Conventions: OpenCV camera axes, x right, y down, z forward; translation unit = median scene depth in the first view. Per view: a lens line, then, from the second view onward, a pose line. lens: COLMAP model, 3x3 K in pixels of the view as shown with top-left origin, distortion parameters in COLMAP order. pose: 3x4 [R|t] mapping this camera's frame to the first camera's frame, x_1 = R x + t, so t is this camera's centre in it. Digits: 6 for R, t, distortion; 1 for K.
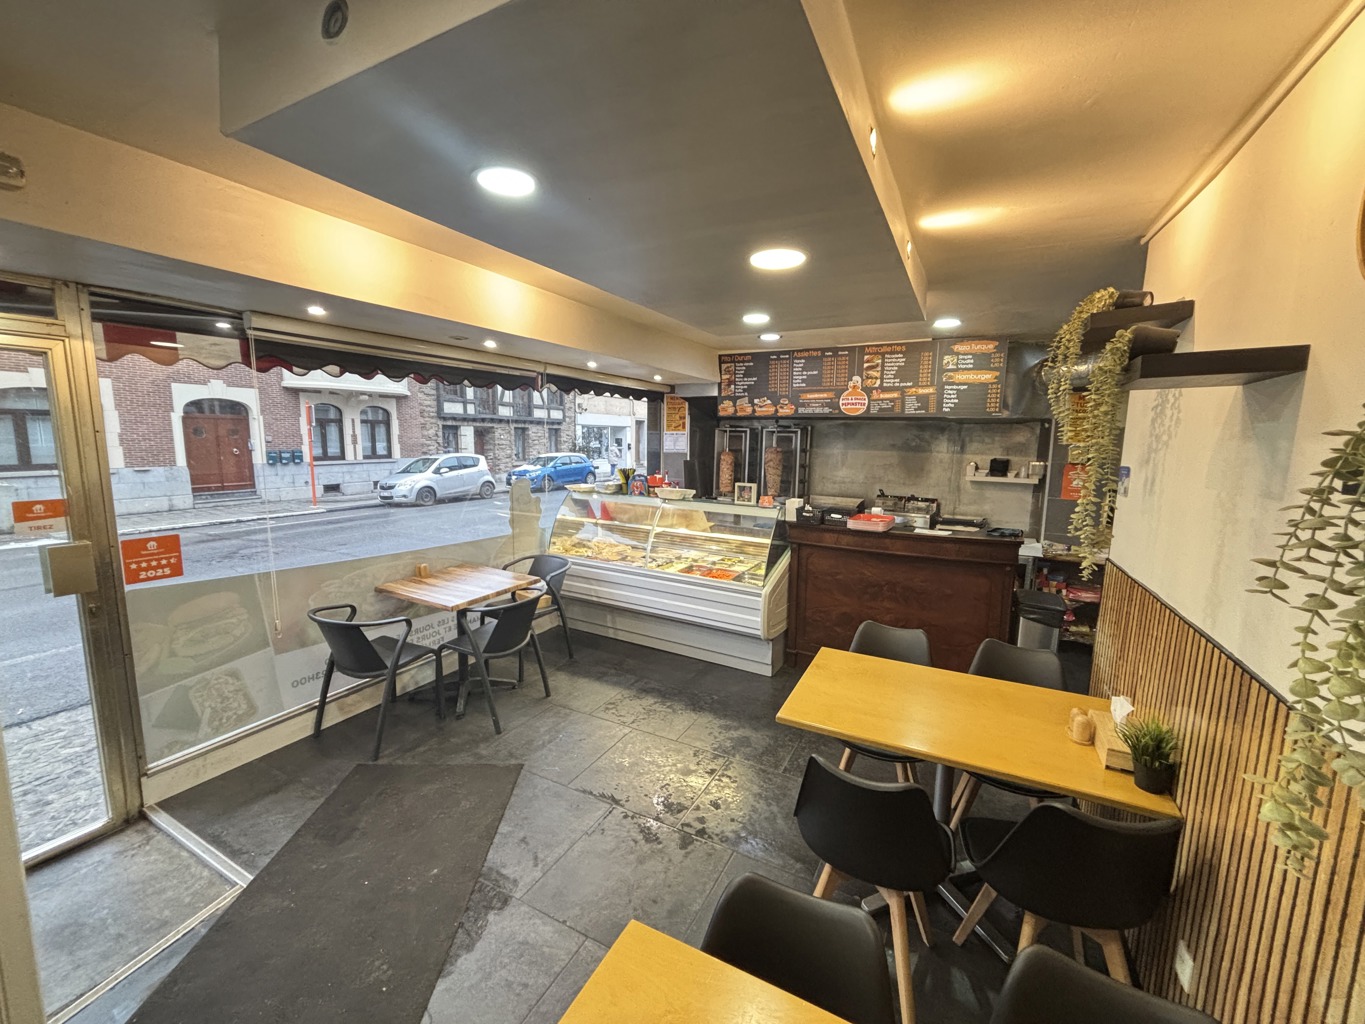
lens RADIAL K [[545.8, 0, 685.9], [0, 545.8, 511.3], [0, 0, 1]] dist [0.002747, 0.000234]
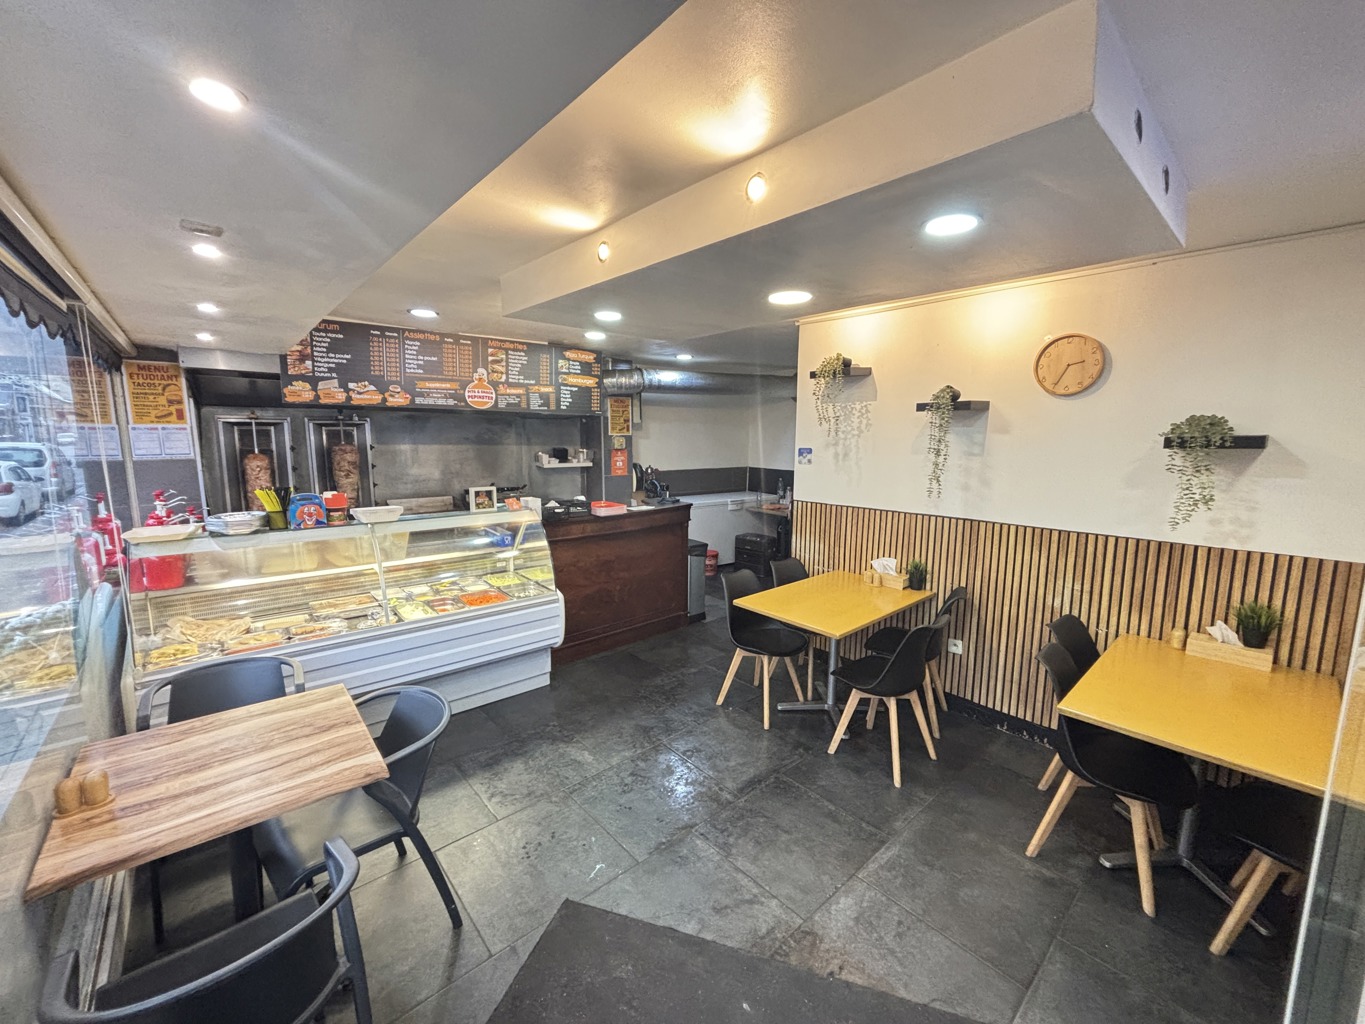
lens RADIAL K [[545.8, 0, 685.9], [0, 545.8, 511.3], [0, 0, 1]] dist [0.002747, 0.000234]
pose [[0.359936, -0.146441, 0.921412, -0.467404], [0.125244, 0.986250, 0.107821, -0.054840], [-0.924532, 0.076593, 0.373328, 0.311172]]
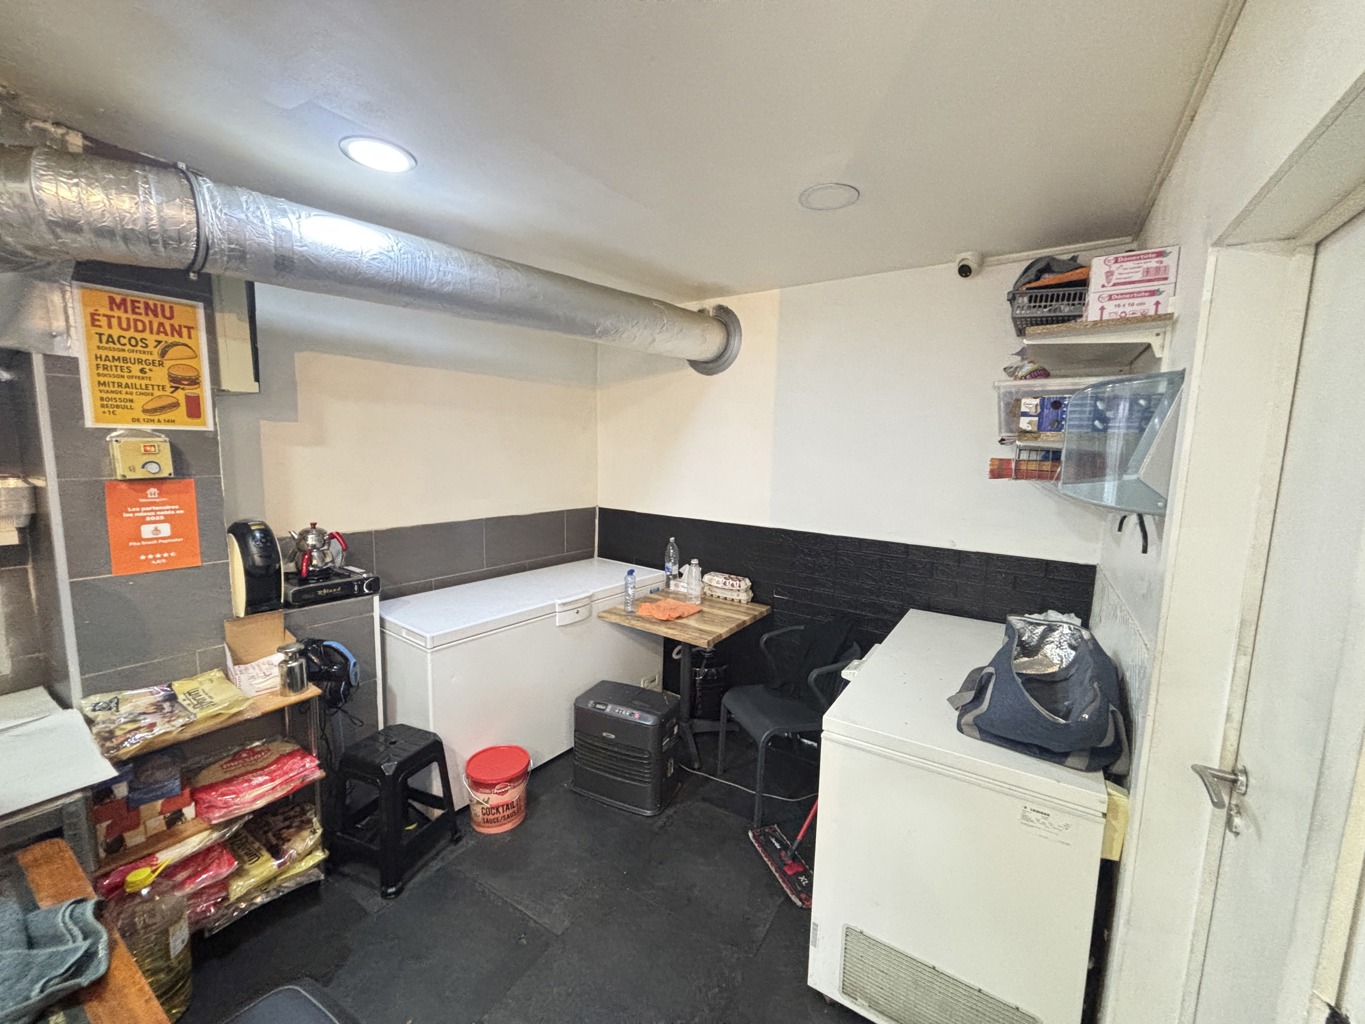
lens RADIAL K [[545.8, 0, 685.9], [0, 545.8, 511.3], [0, 0, 1]] dist [0.002747, 0.000234]
pose [[0.072533, -0.138821, 0.987658, 0.327863], [0.109059, 0.985432, 0.130499, -0.067627], [-0.991385, 0.098248, 0.086616, 0.537892]]
